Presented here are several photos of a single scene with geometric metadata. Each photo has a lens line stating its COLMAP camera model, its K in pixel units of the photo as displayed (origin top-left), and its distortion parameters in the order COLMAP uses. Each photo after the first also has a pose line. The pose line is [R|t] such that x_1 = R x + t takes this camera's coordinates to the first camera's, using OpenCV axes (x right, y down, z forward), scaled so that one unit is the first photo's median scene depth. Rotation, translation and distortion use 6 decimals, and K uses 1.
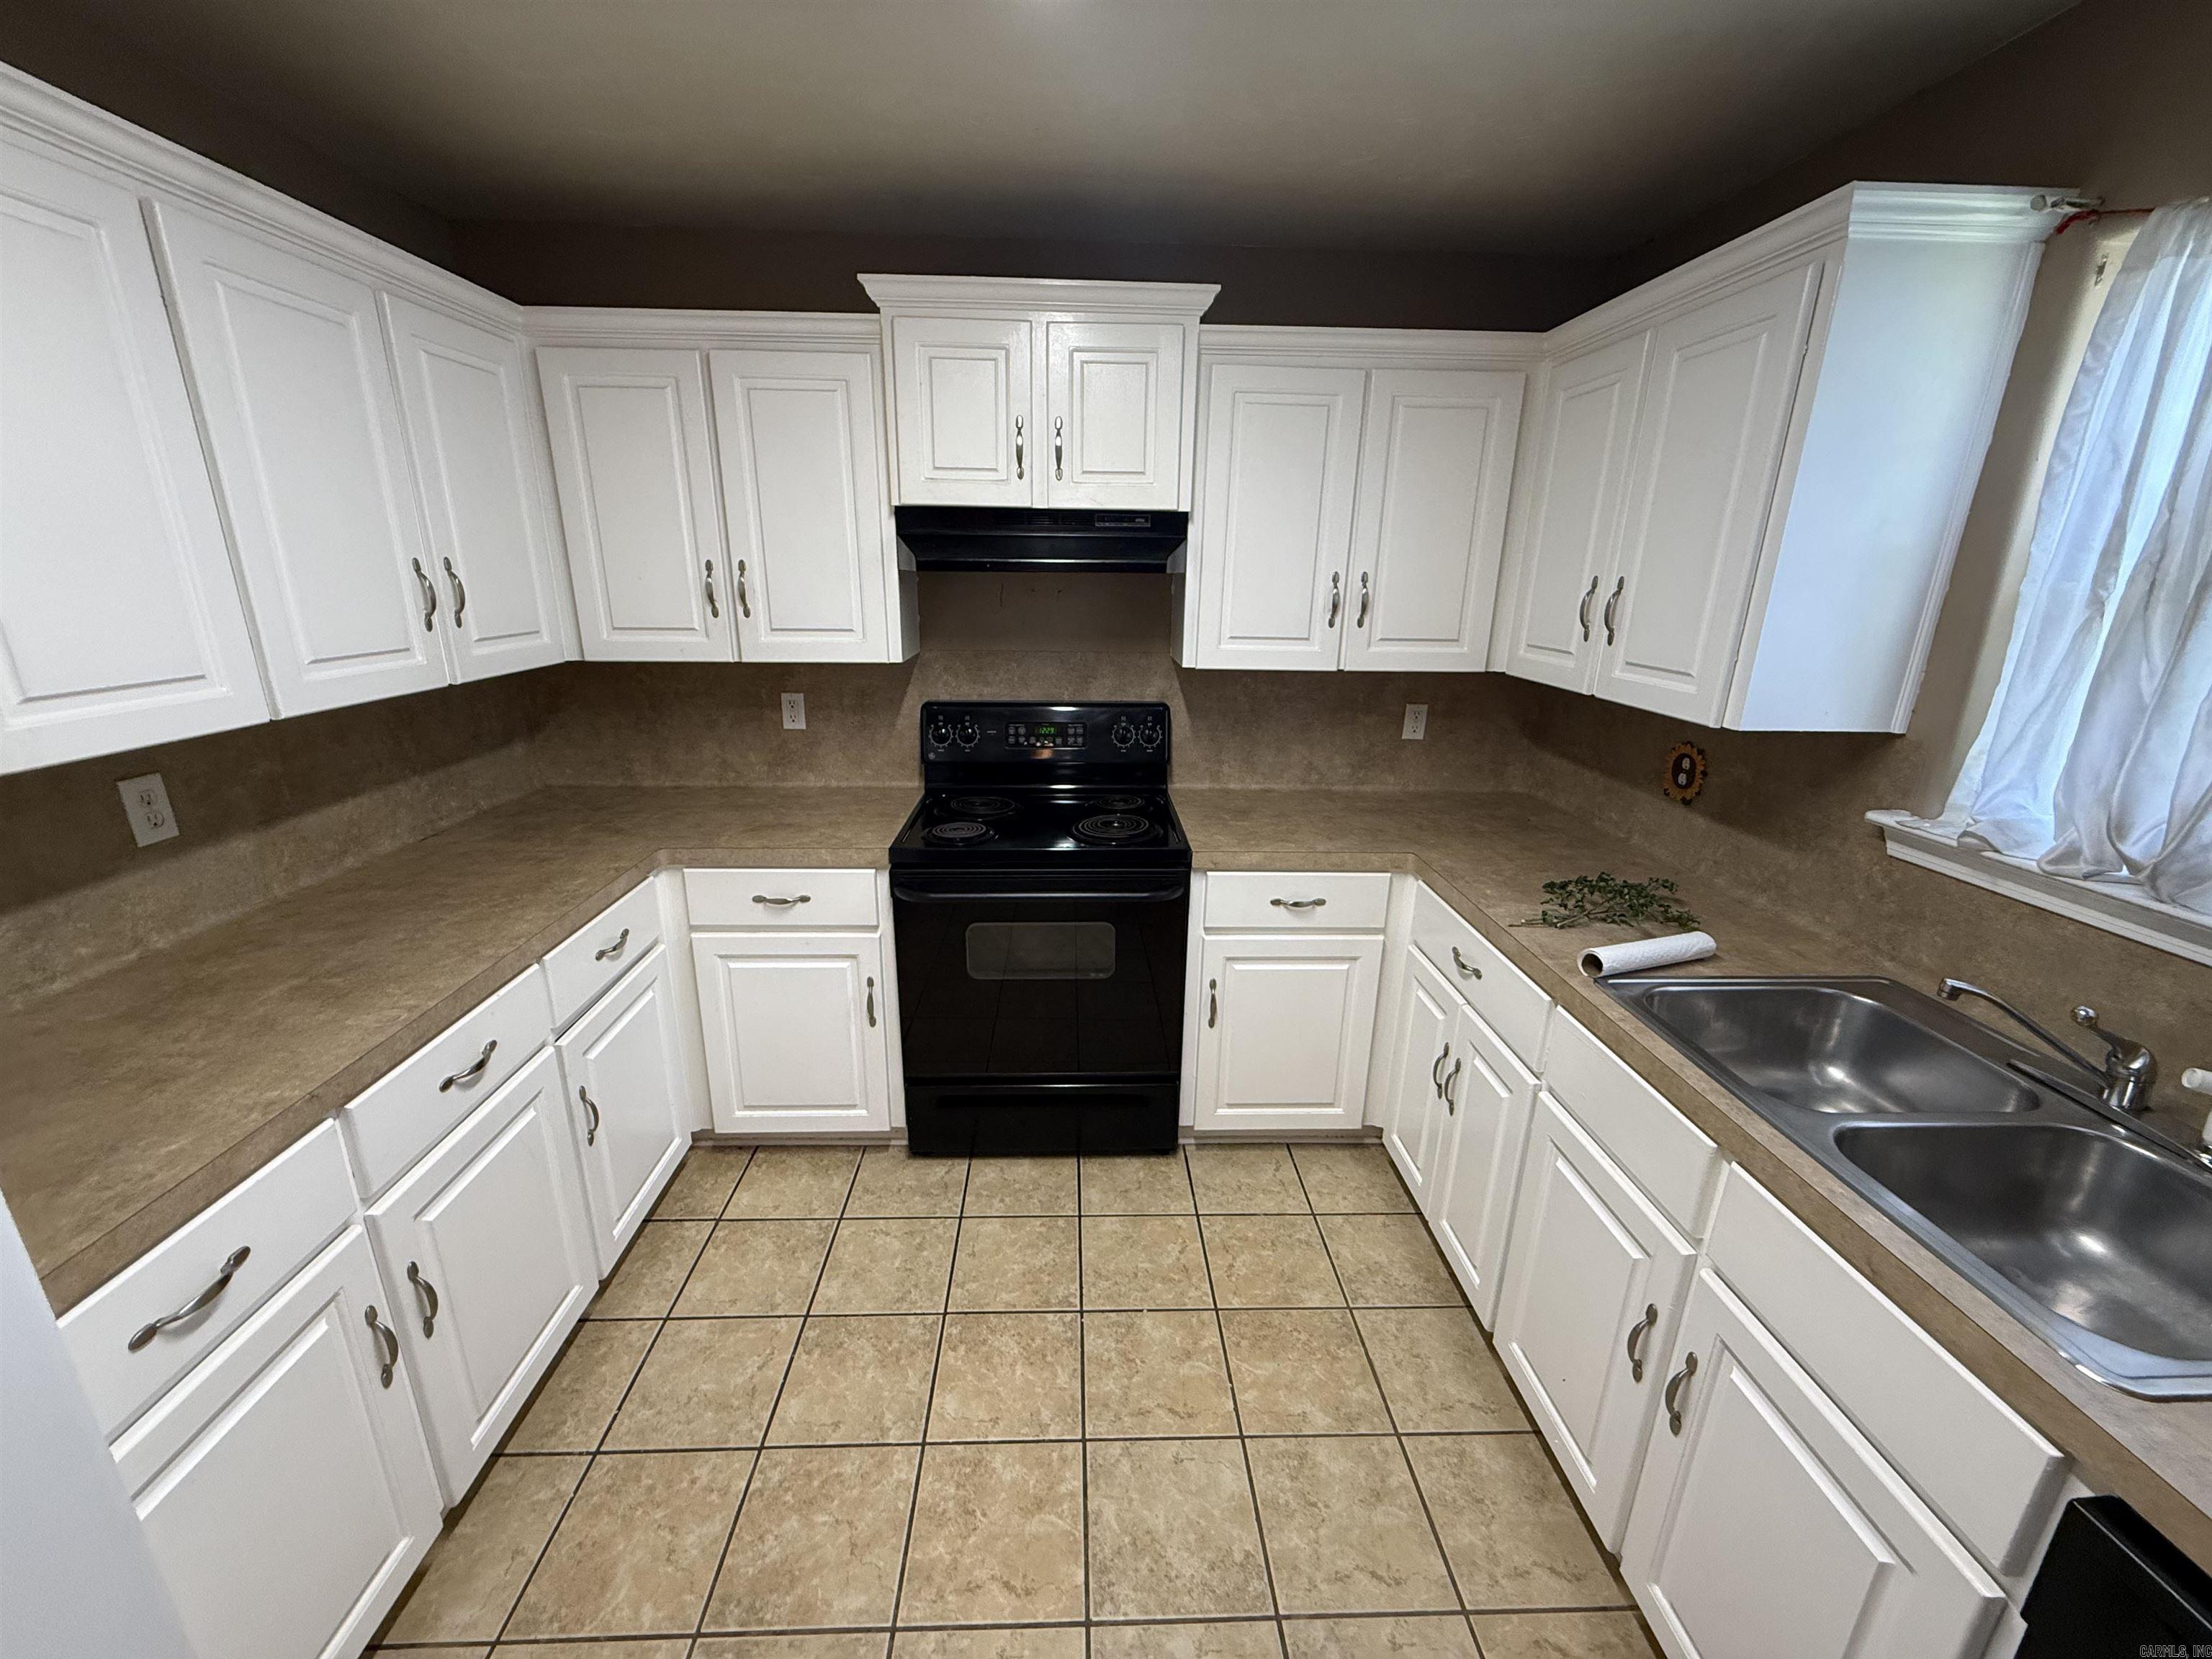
lens RADIAL K [[878.4, 0, 1100.3], [0, 878.4, 829.6], [0, 0, 1]] dist [0.000417, 0.000042]
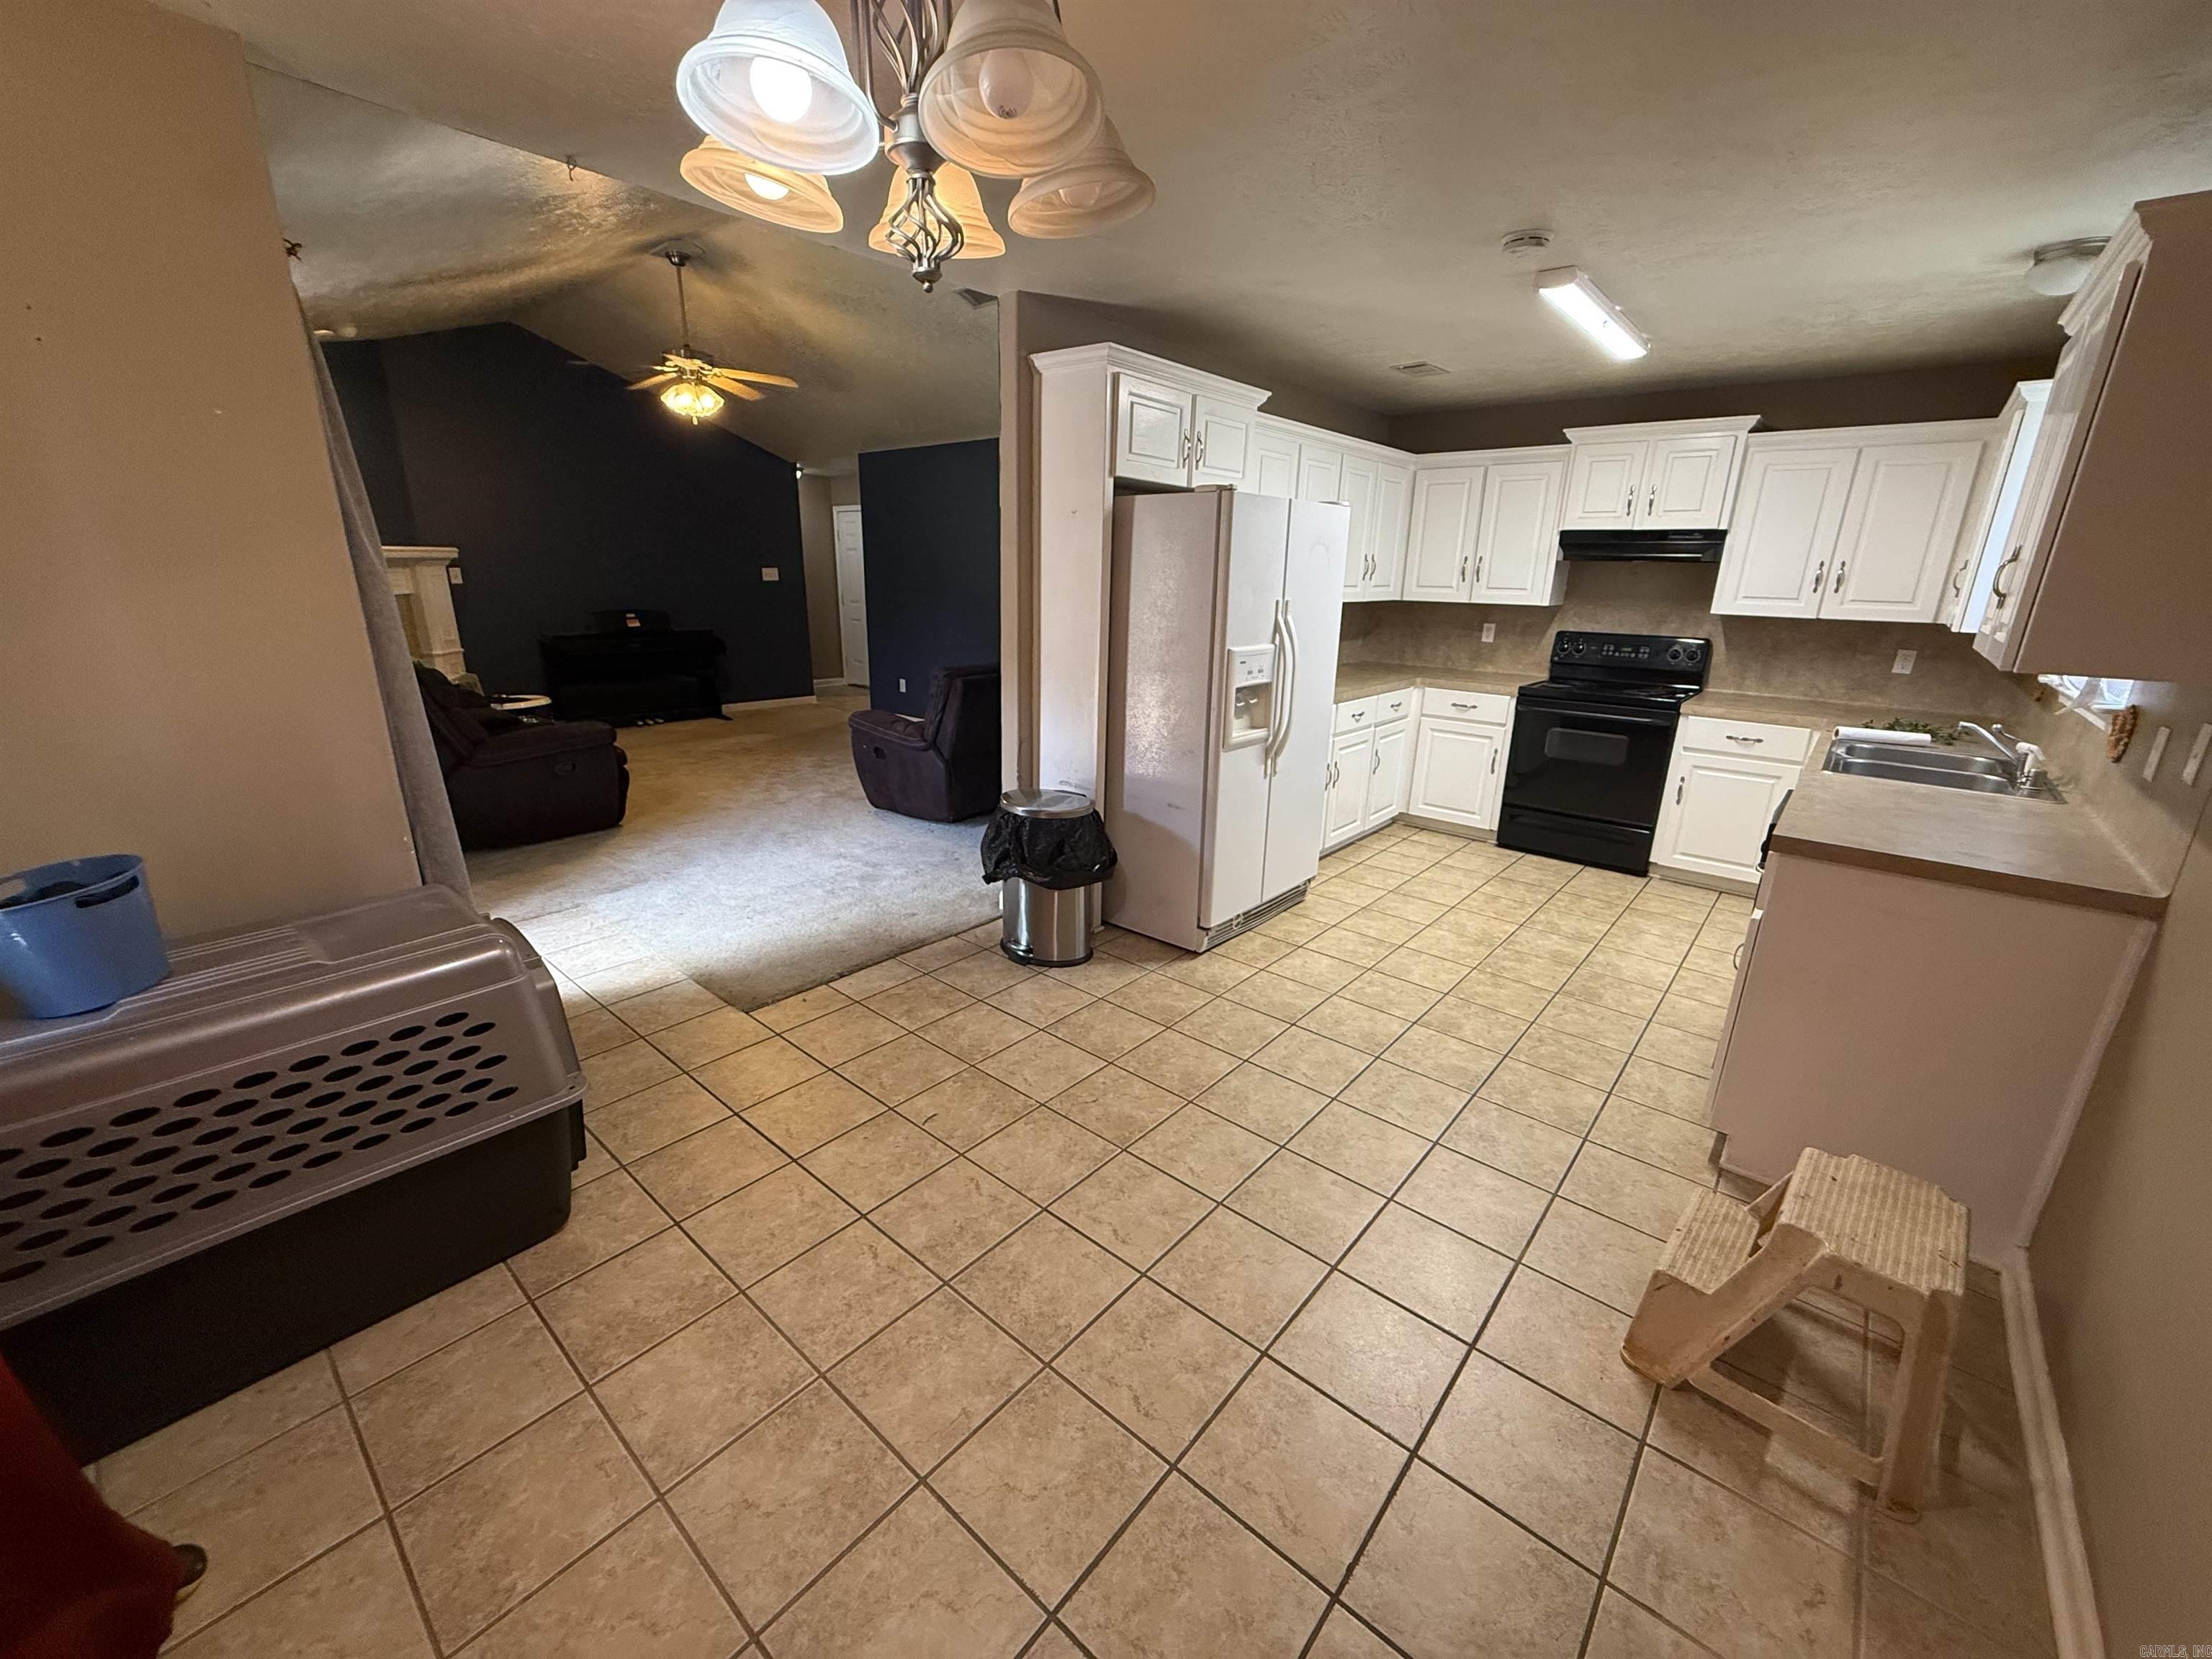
lens RADIAL K [[878.4, 0, 1100.4], [0, 878.4, 830.8], [0, 0, 1]] dist [0.000417, 0.000042]
pose [[0.732579, 0.197025, -0.651544, 0.467768], [-0.206889, 0.976358, 0.062628, 0.428543], [0.648479, 0.088917, 0.756022, -1.235175]]
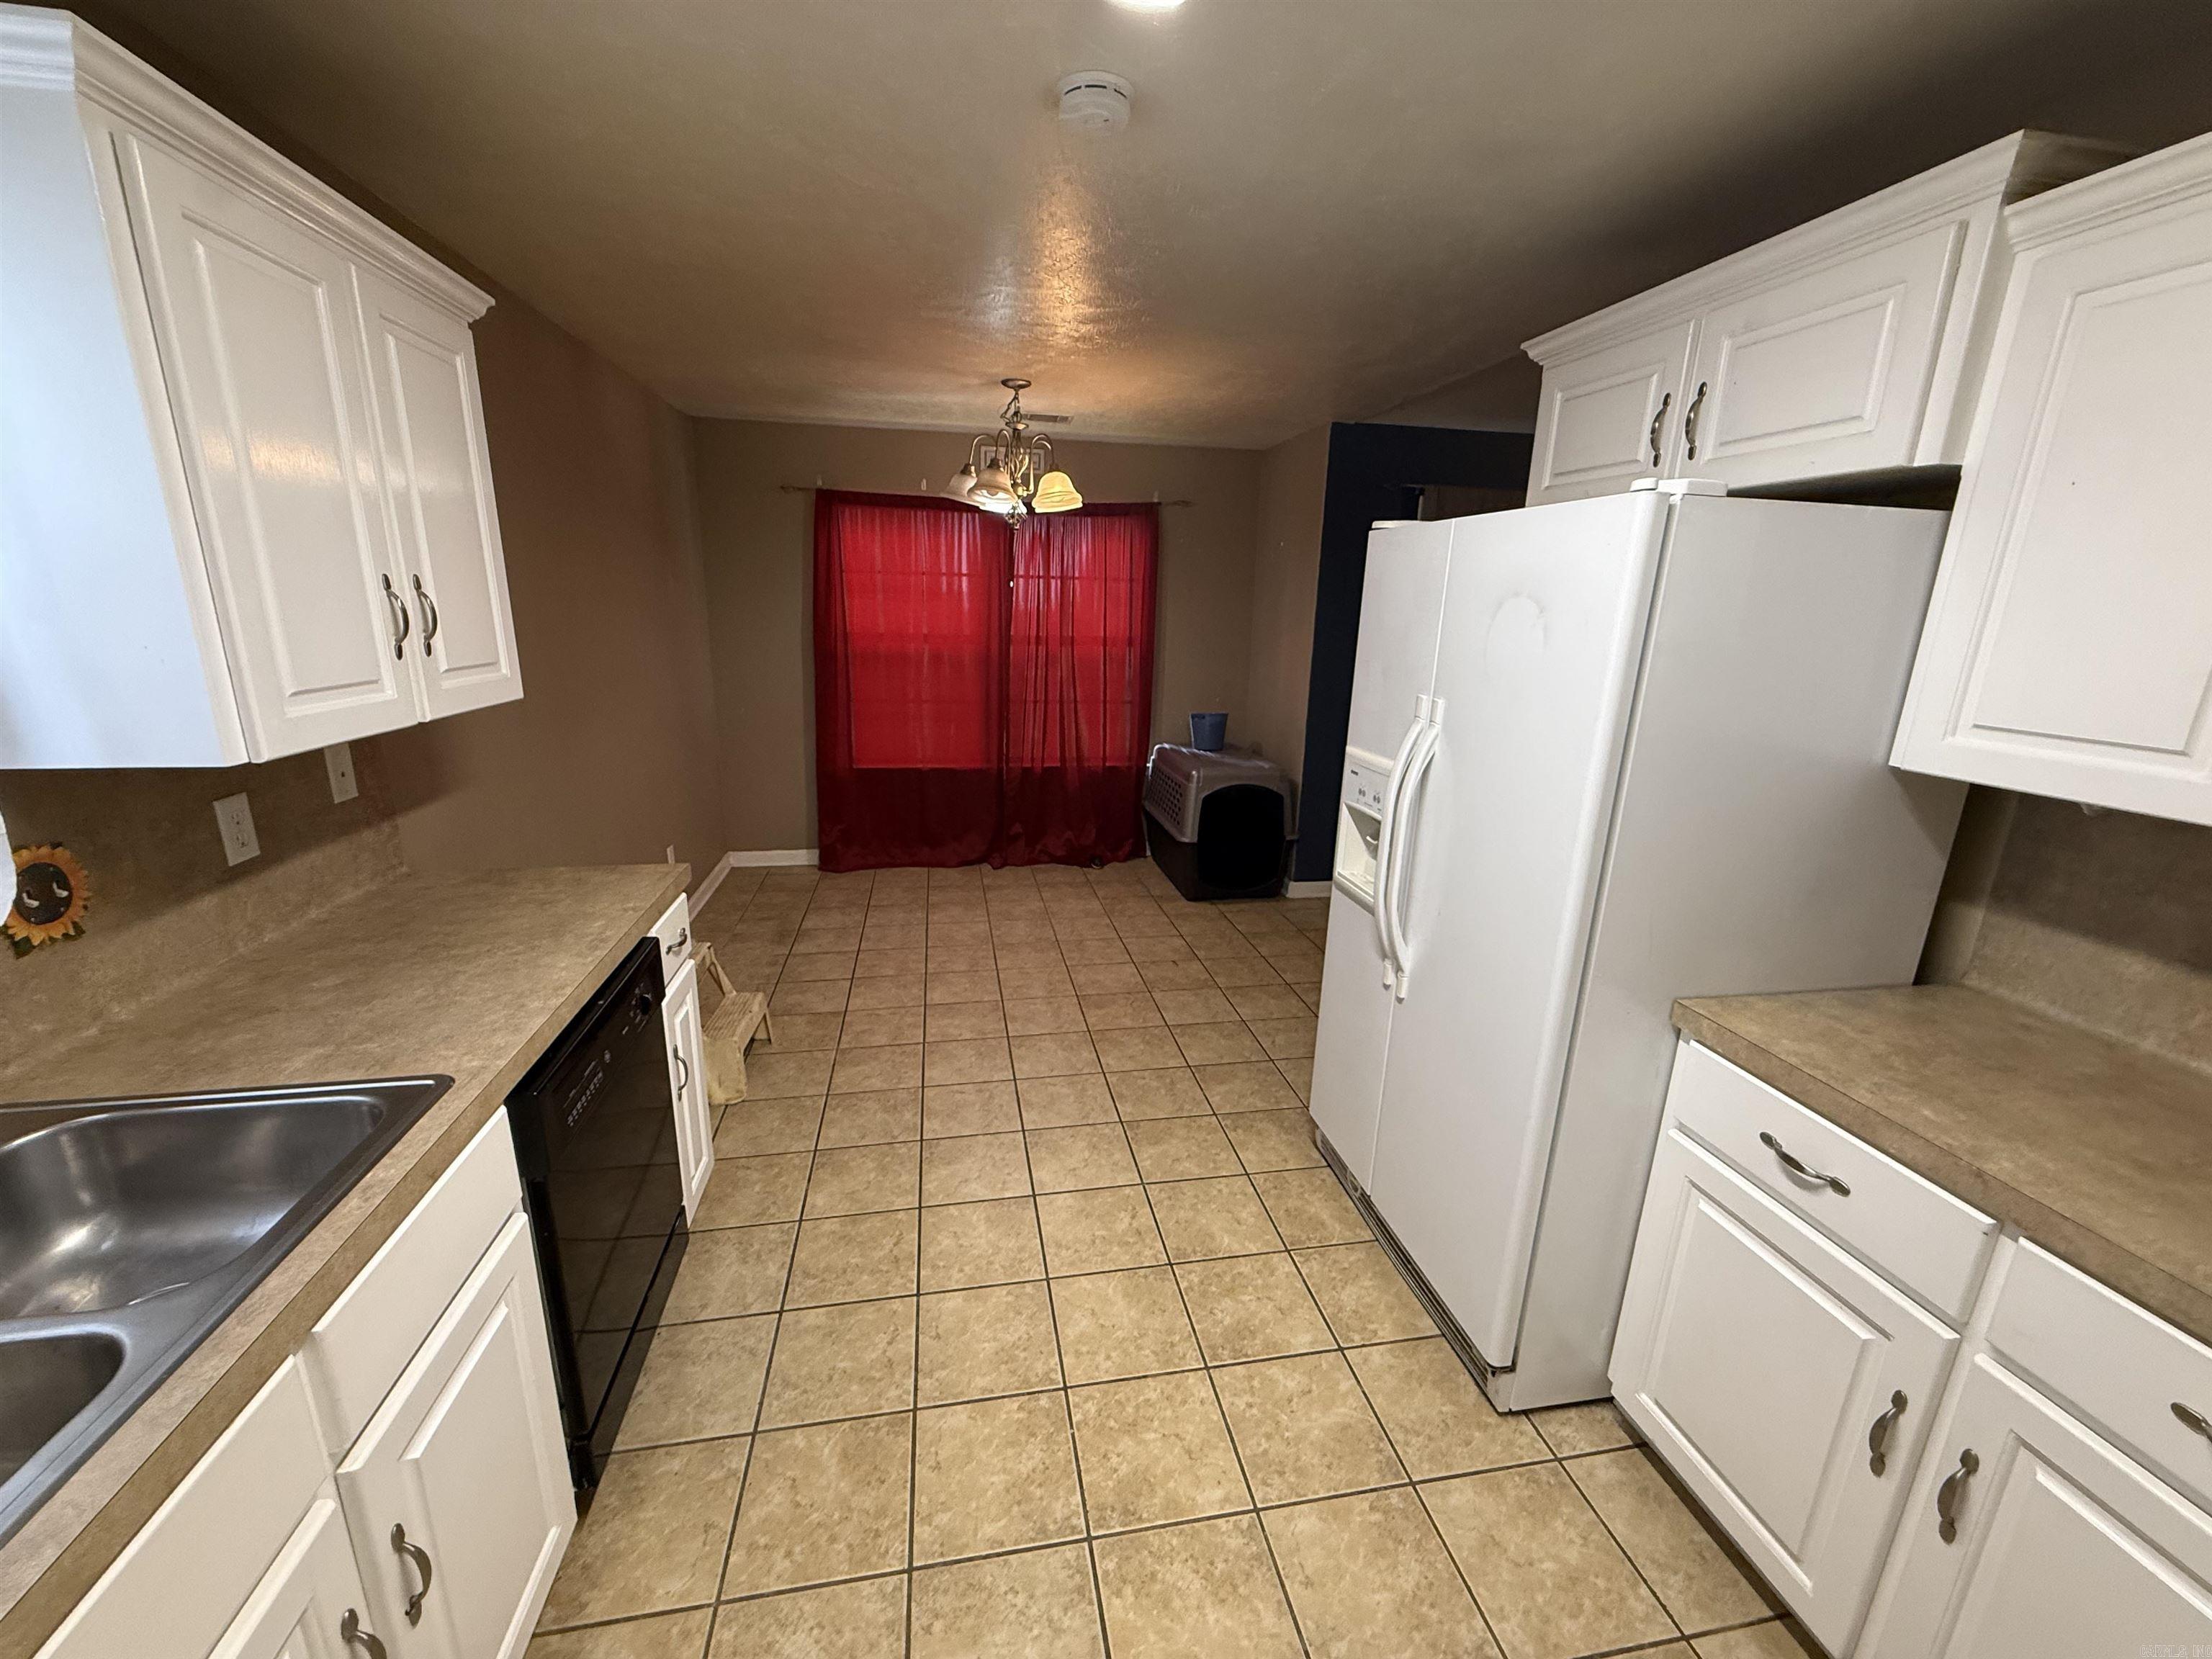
lens RADIAL K [[878.4, 0, 1102.0], [0, 878.4, 833.5], [0, 0, 1]] dist [0.000417, 0.000042]
pose [[-0.988782, -0.000908, -0.149365, 0.086137], [-0.079456, 0.849959, 0.520824, -0.214604], [0.126481, 0.526849, -0.840496, 0.754590]]
